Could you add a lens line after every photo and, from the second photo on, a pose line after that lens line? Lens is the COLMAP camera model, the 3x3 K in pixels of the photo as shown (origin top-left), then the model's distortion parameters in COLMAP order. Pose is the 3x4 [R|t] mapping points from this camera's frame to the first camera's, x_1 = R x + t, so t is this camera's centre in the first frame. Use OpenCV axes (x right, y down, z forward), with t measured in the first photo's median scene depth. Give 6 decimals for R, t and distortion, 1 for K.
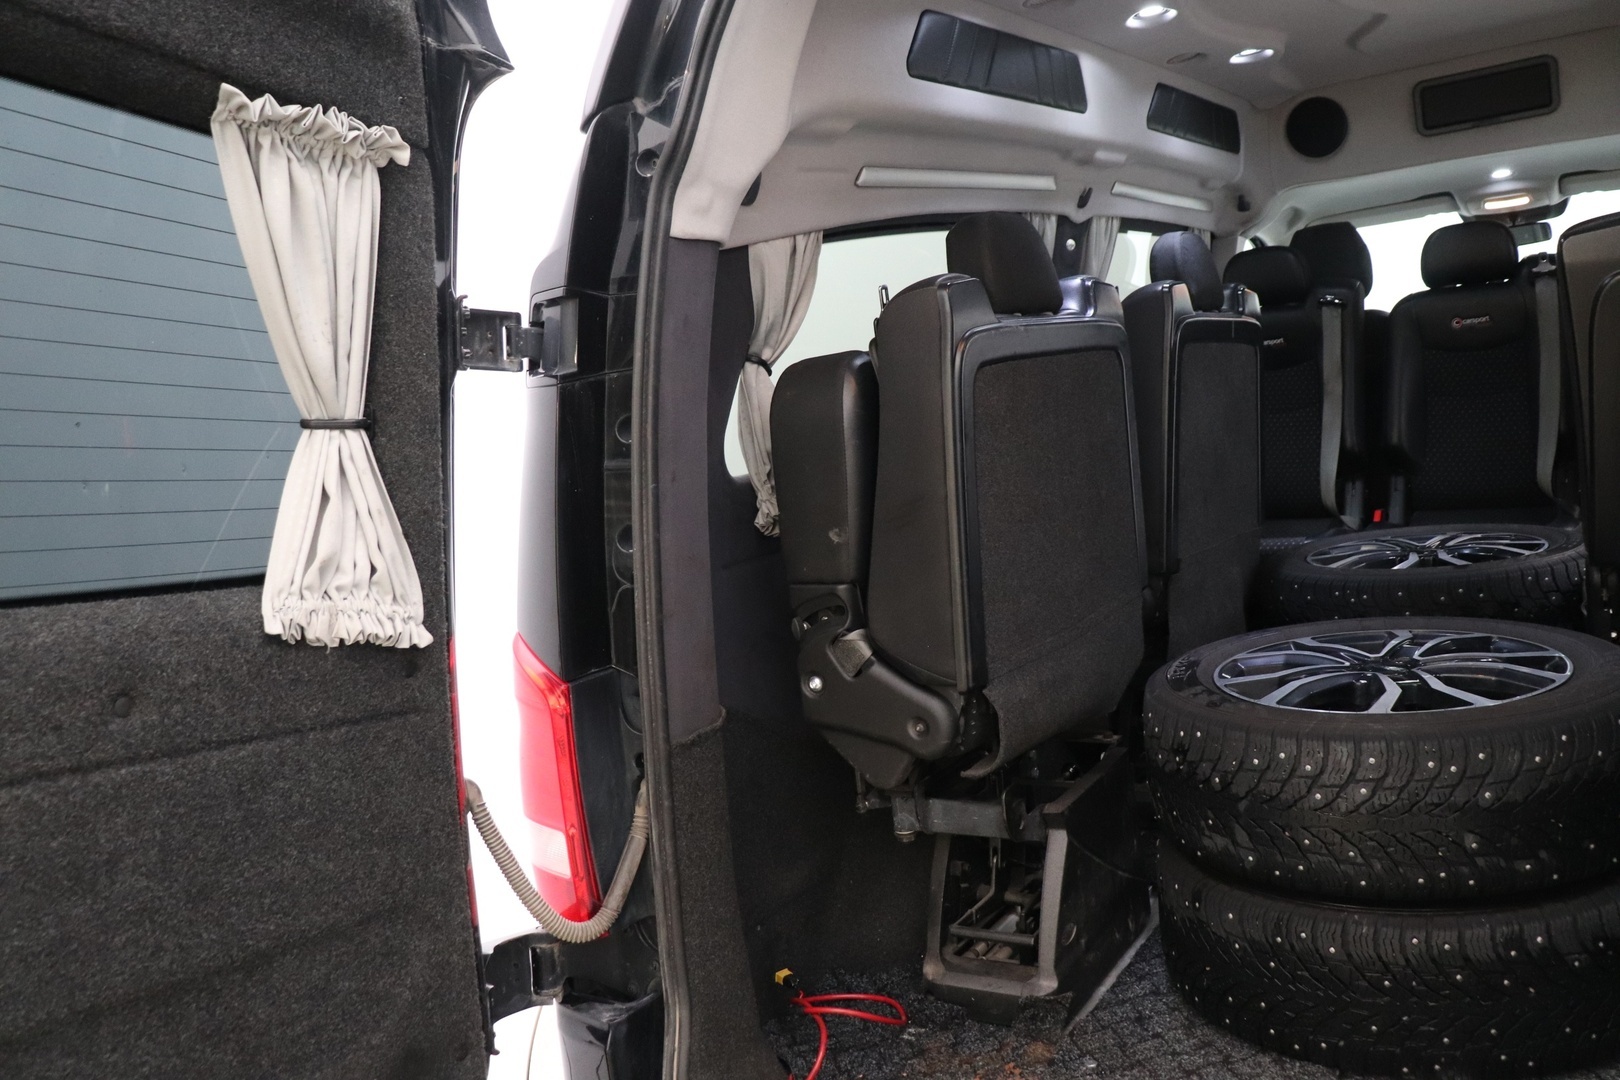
lens RADIAL K [[1344.1, 0, 800.5], [0, 1344.1, 542.3], [0, 0, 1]] dist [-0.175793, 0.166173]
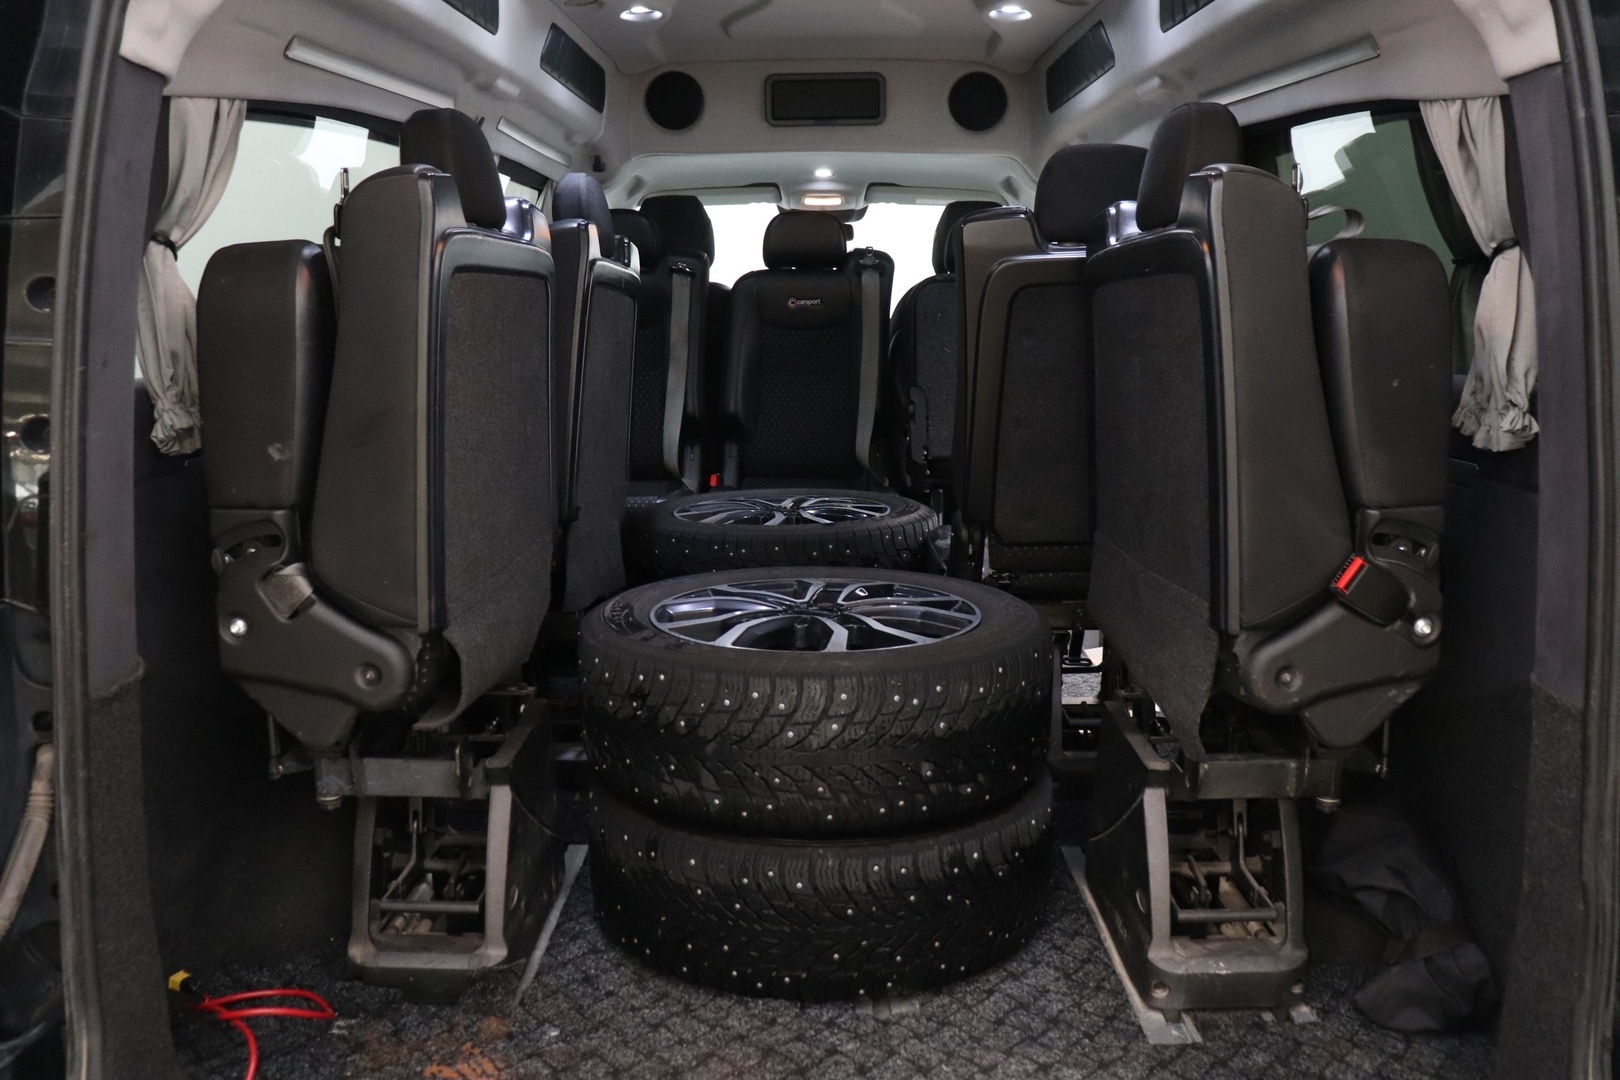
lens RADIAL K [[1344.1, 0, 800.5], [0, 1344.1, 542.3], [0, 0, 1]] dist [-0.175793, 0.166173]
pose [[0.843740, 0.023415, 0.536240, -0.136347], [-0.033107, 0.999416, 0.008452, 0.033844], [-0.535729, -0.024884, 0.844023, 0.116466]]
